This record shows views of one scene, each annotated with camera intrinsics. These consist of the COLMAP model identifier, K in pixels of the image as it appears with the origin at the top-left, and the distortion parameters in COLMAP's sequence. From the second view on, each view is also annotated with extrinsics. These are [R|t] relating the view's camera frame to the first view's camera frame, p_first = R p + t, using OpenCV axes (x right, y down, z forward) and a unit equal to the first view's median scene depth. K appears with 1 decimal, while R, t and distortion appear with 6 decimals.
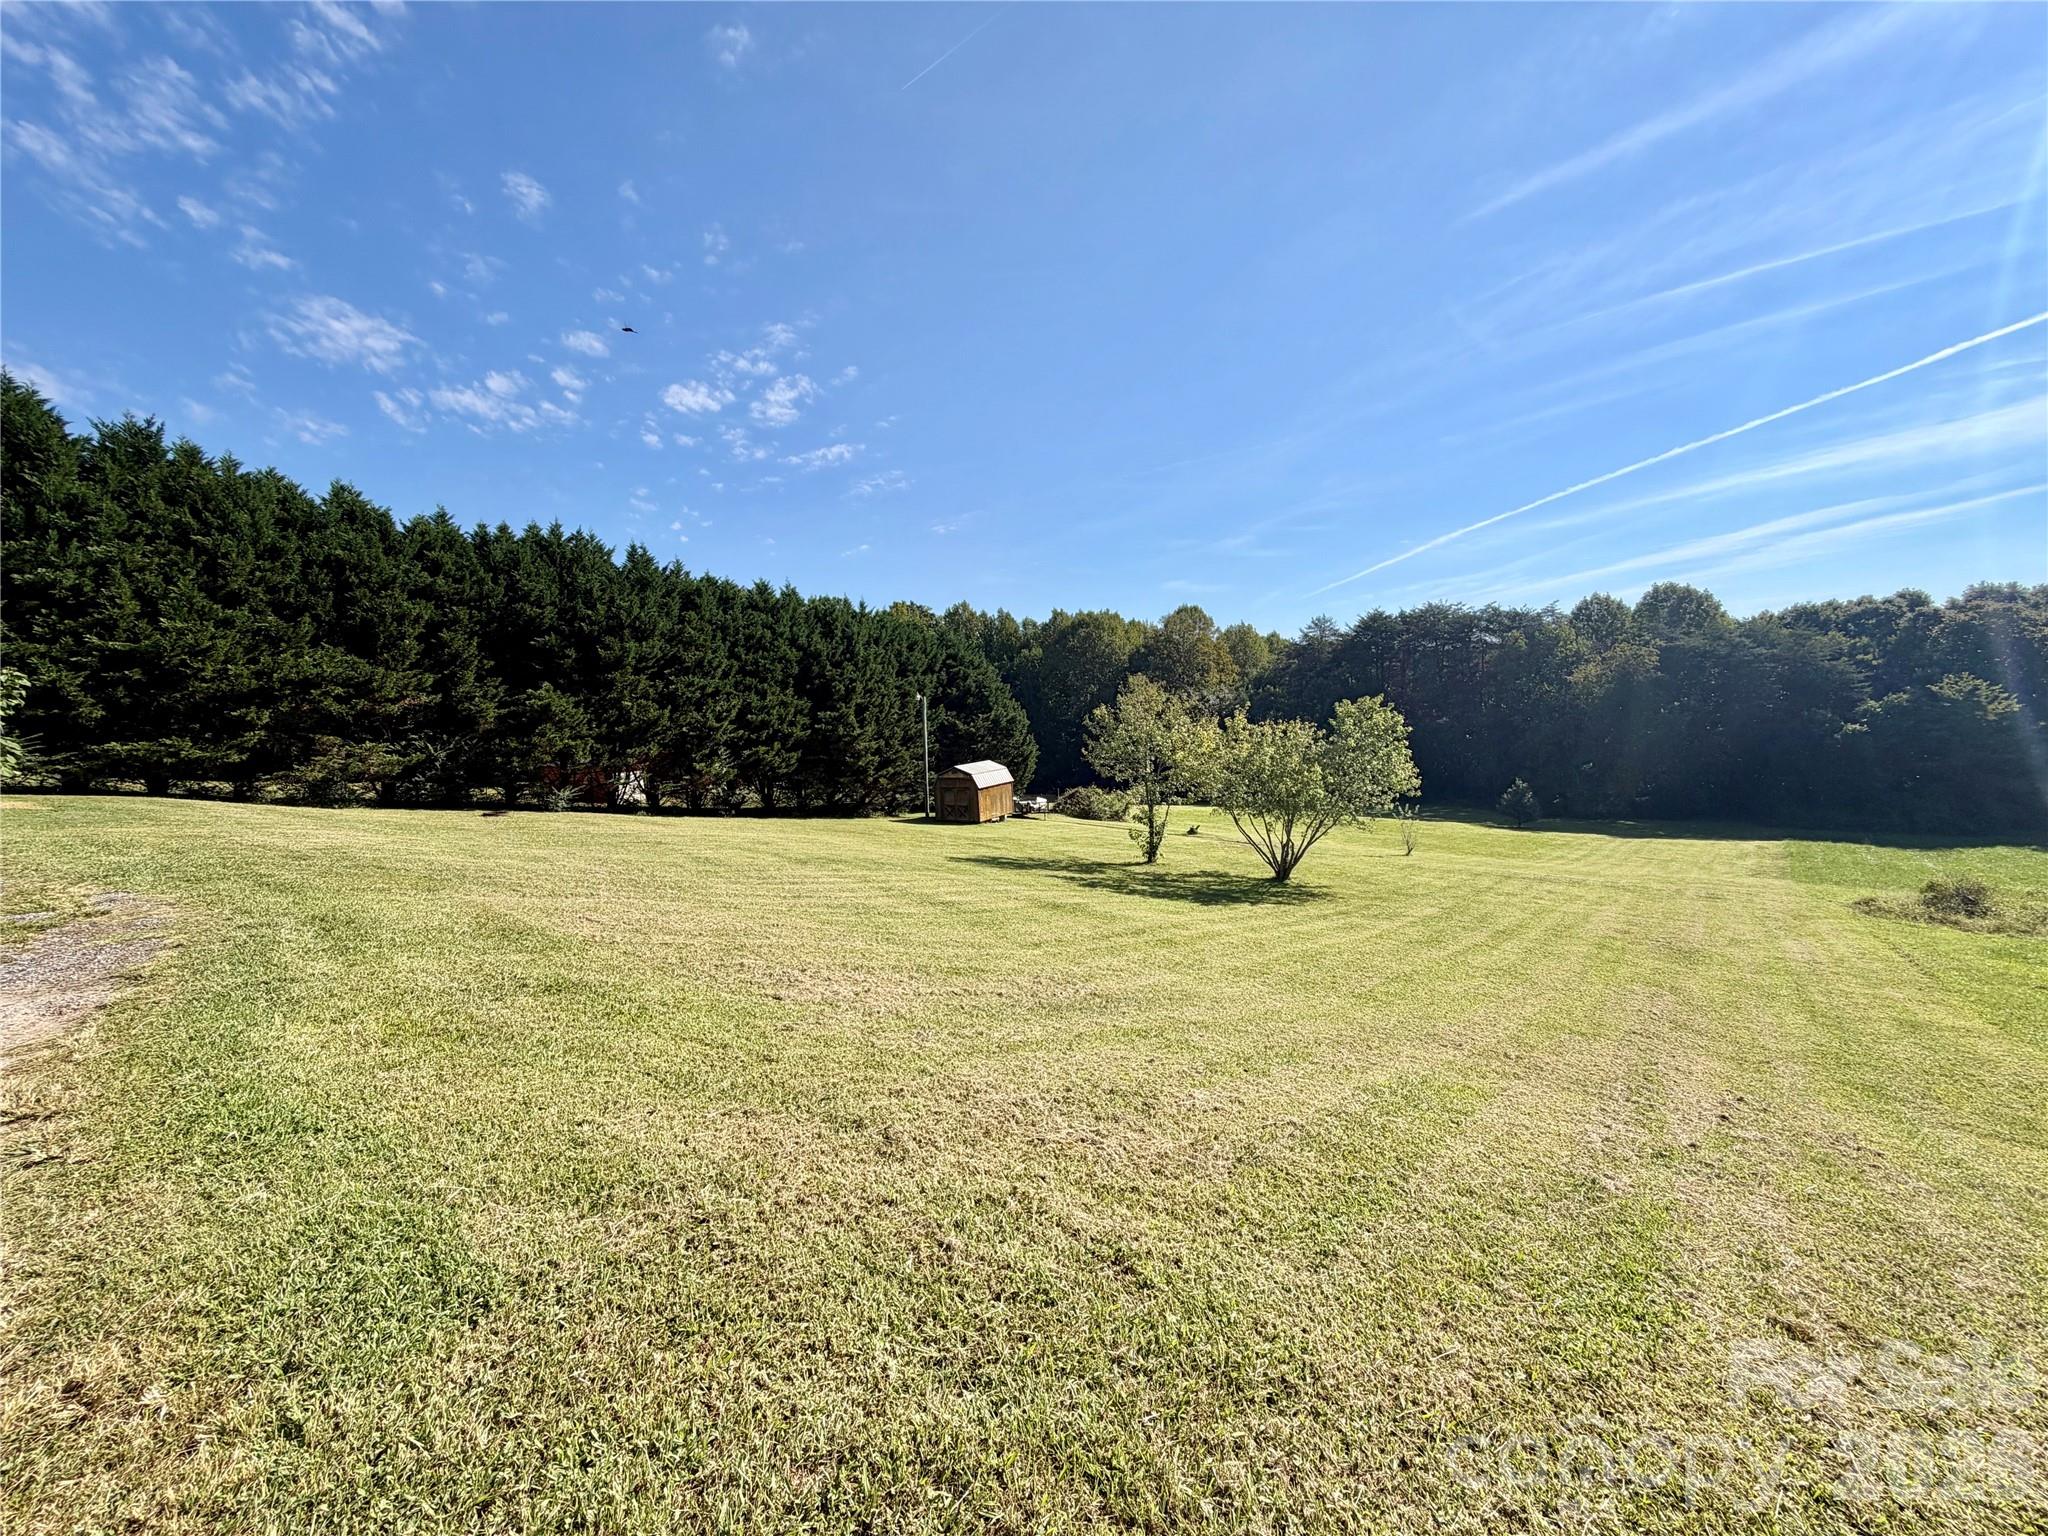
lens RADIAL K [[810.0, 0, 1021.8], [0, 810.0, 777.3], [0, 0, 1]] dist [0.001929, -0.000538]
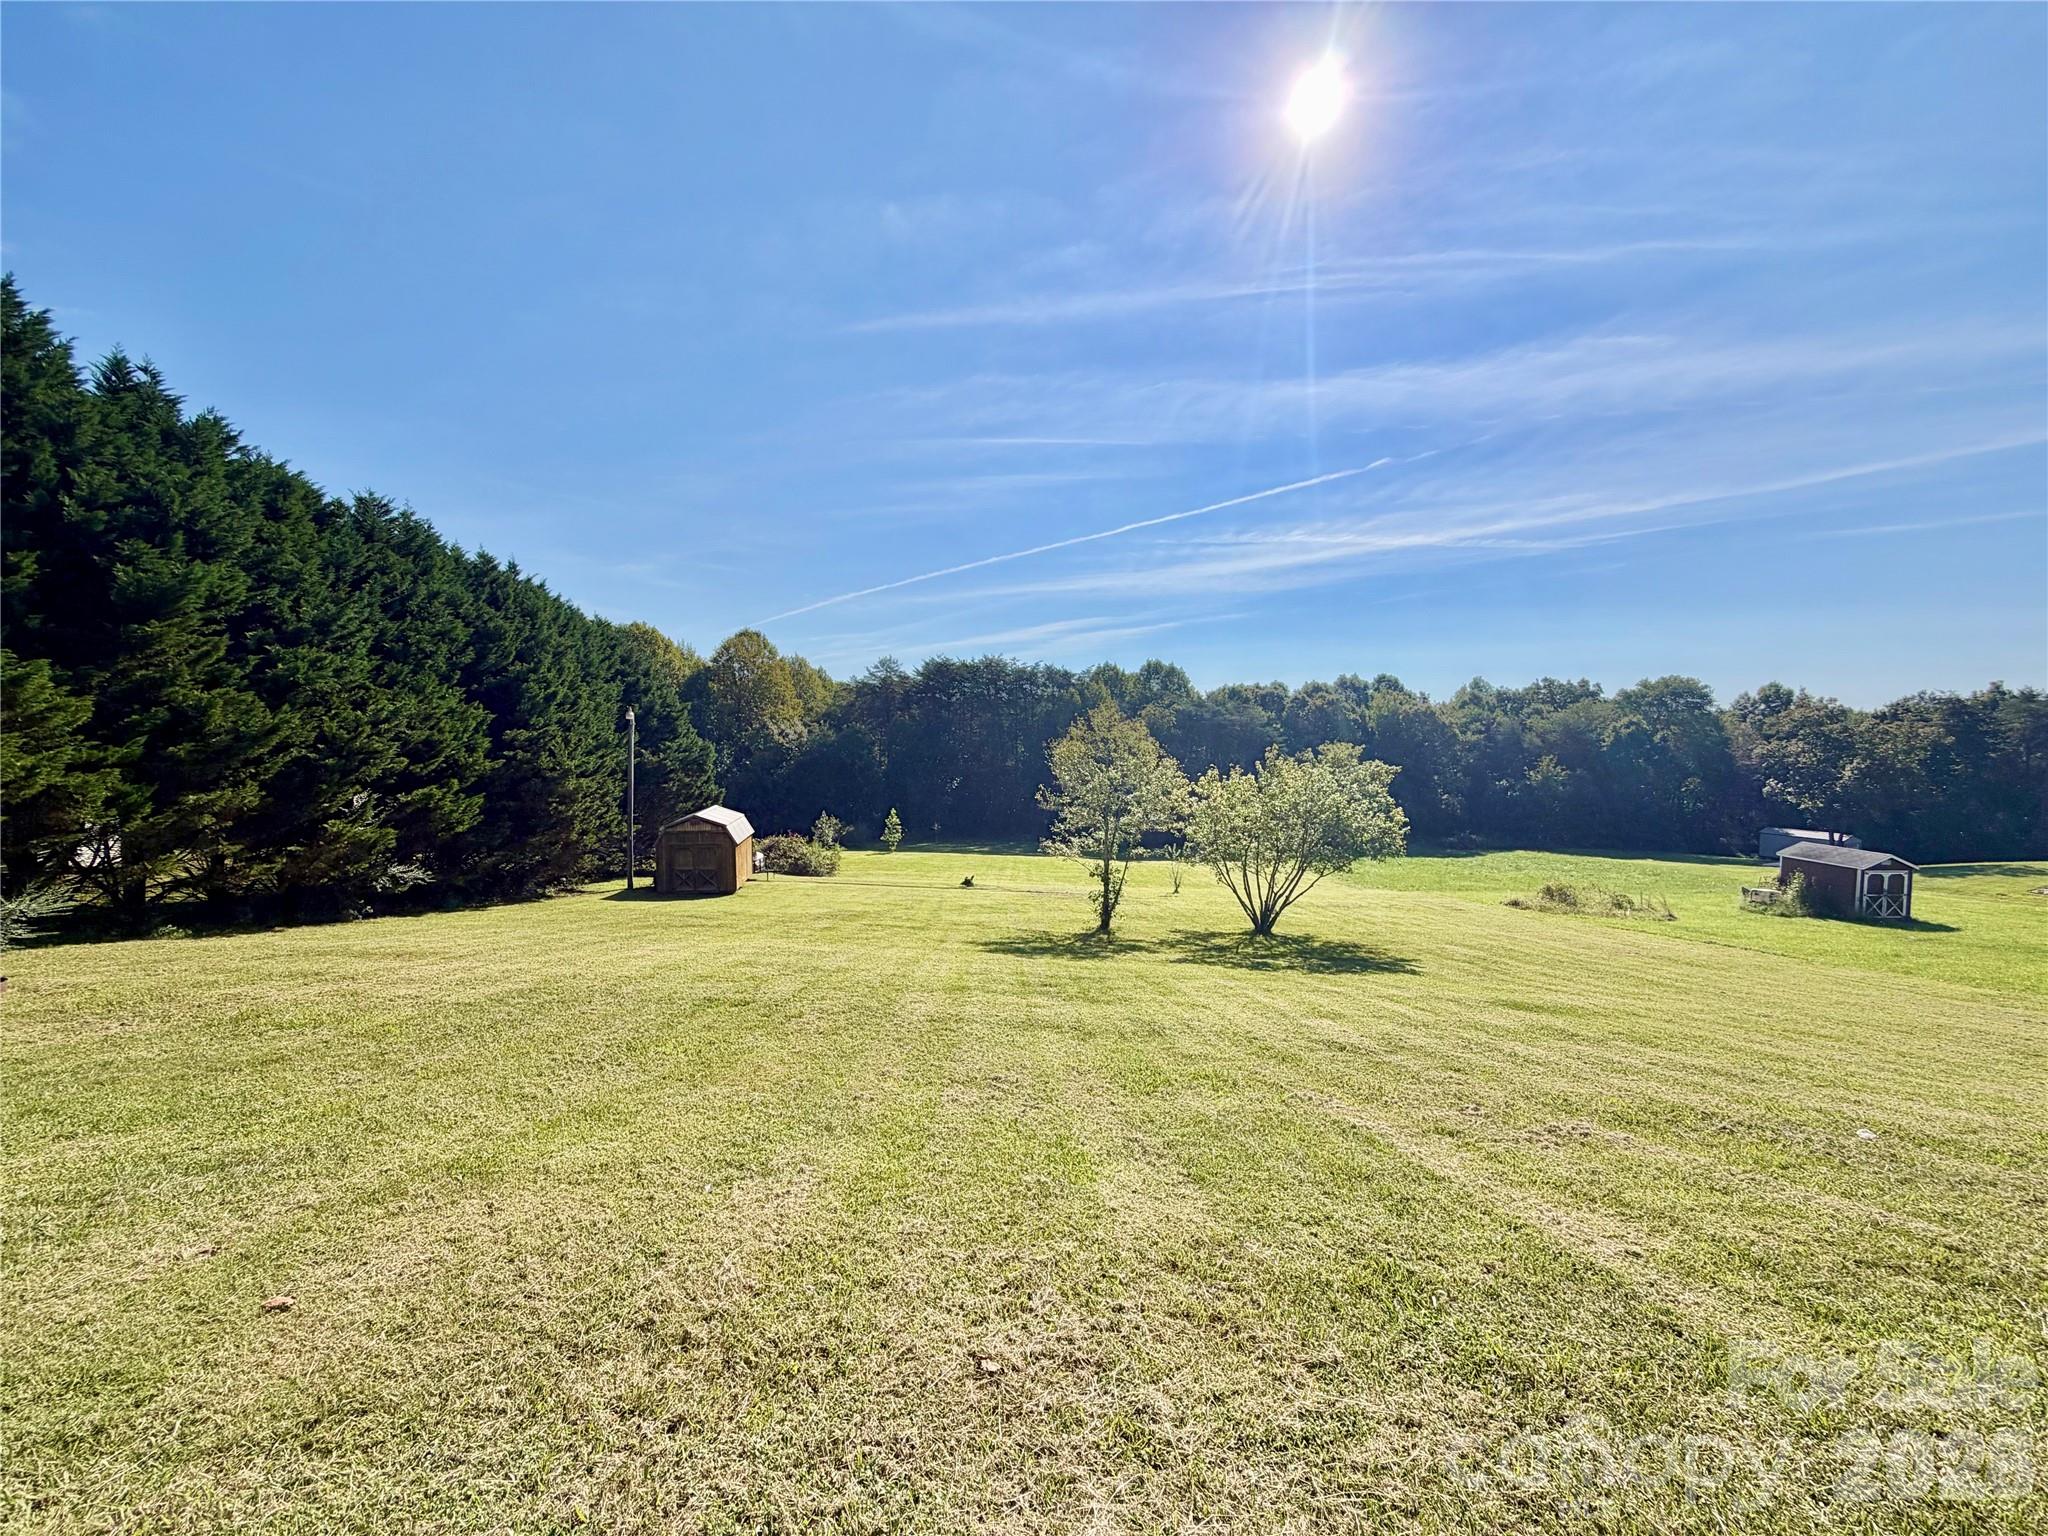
lens RADIAL K [[810.0, 0, 1005.4], [0, 810.0, 770.9], [0, 0, 1]] dist [0.001929, -0.000538]
pose [[0.777533, 0.016112, 0.628635, -0.368331], [0.017295, 0.998746, -0.046989, -0.016041], [-0.628604, 0.047407, 0.776279, 0.318015]]
